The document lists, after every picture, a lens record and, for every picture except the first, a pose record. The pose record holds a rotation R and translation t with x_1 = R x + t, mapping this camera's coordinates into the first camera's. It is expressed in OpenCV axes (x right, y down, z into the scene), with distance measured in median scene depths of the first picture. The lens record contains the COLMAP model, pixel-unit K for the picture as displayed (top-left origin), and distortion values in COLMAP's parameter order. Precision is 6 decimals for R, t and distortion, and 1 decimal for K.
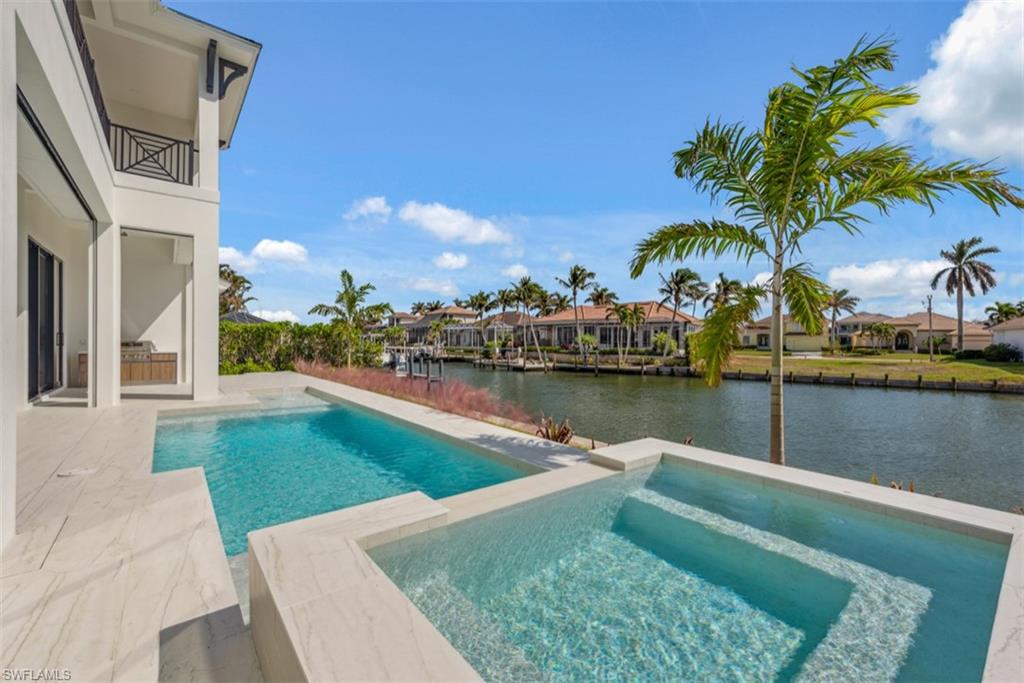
lens RADIAL K [[428.8, 0, 512.4], [0, 428.8, 338.2], [0, 0, 1]] dist [0.007133, -0.000615]
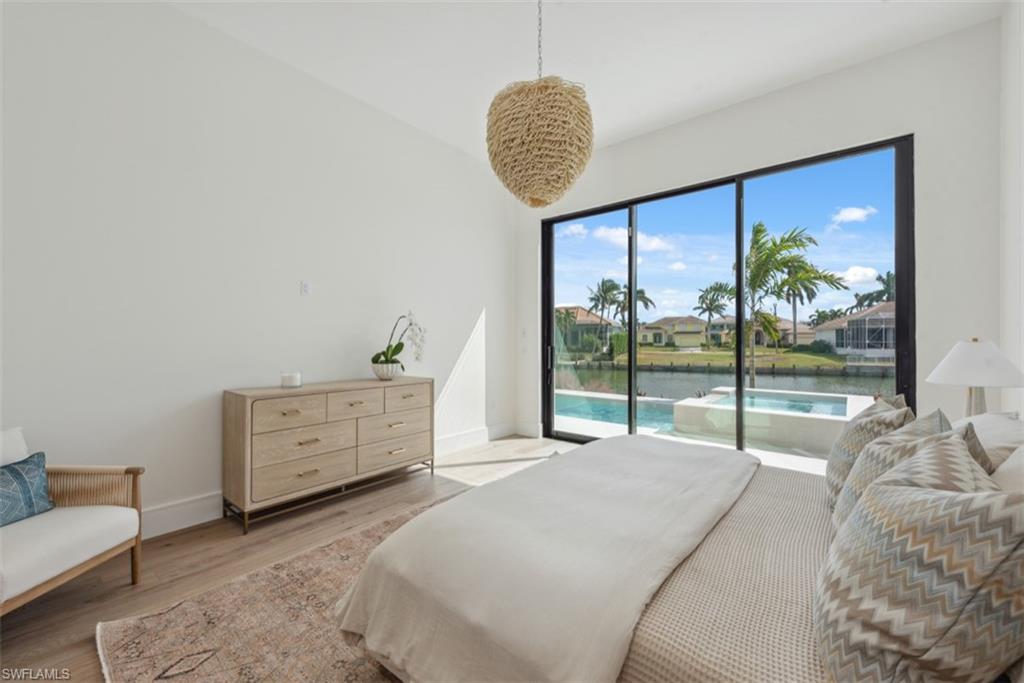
lens RADIAL K [[411.1, 0, 505.6], [0, 411.1, 340.5], [0, 0, 1]] dist [-0.008689, 0.000992]
pose [[0.980688, -0.009734, 0.195337, -0.102497], [0.008068, 0.999924, 0.009323, -0.005314], [-0.195413, -0.007567, 0.980692, -0.079174]]
